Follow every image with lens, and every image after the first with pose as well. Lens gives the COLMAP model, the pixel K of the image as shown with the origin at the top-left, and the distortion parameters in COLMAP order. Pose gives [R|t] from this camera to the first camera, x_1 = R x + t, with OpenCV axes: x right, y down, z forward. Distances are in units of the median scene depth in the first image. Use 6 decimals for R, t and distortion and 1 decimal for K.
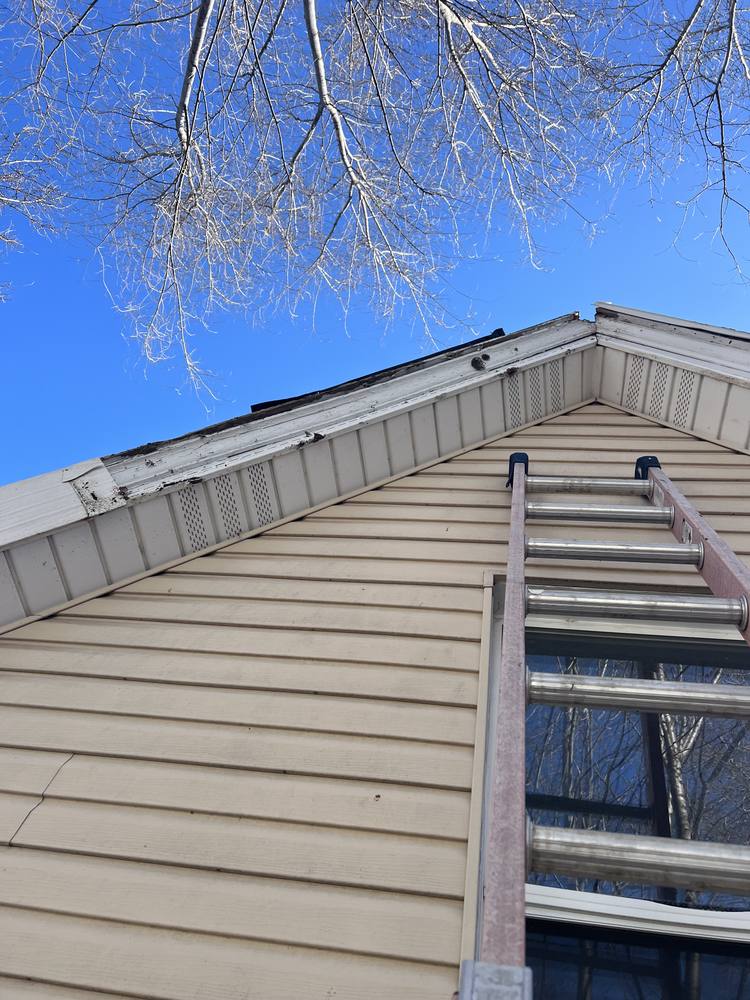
lens RADIAL K [[747.2, 0, 369.9], [0, 747.2, 502.7], [0, 0, 1]] dist [0.047694, -0.055377]
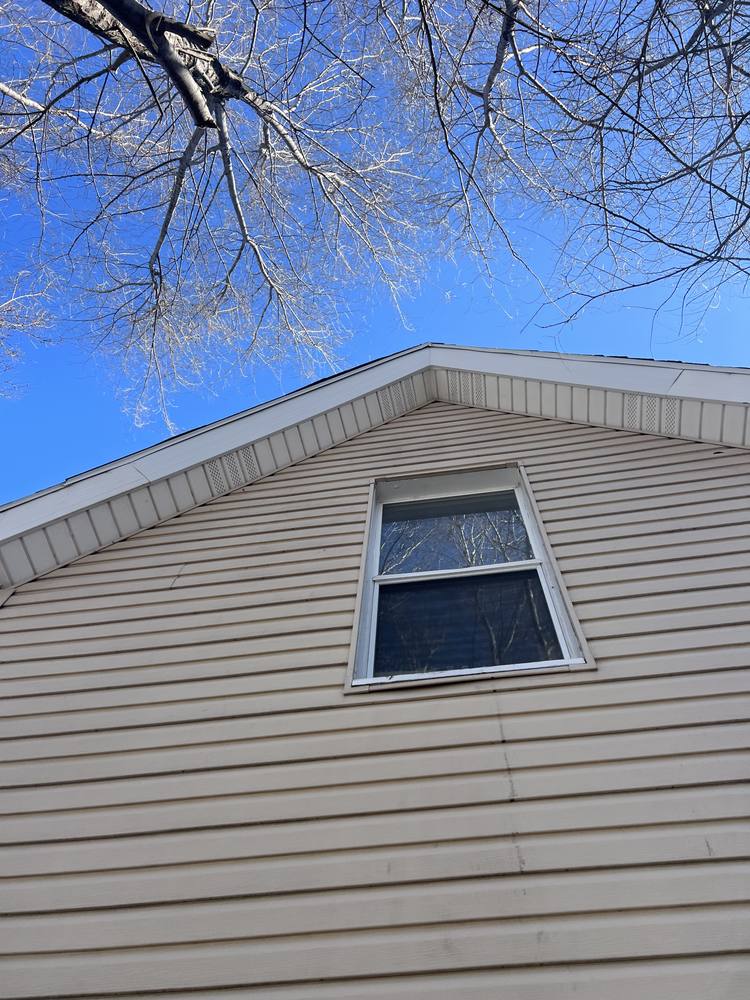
lens RADIAL K [[747.2, 0, 379.4], [0, 747.2, 497.8], [0, 0, 1]] dist [0.047694, -0.055377]
pose [[0.986815, -0.135463, 0.088574, -0.003640], [0.143939, 0.984764, -0.097580, 0.248092], [-0.074006, 0.109043, 0.991278, -0.697537]]
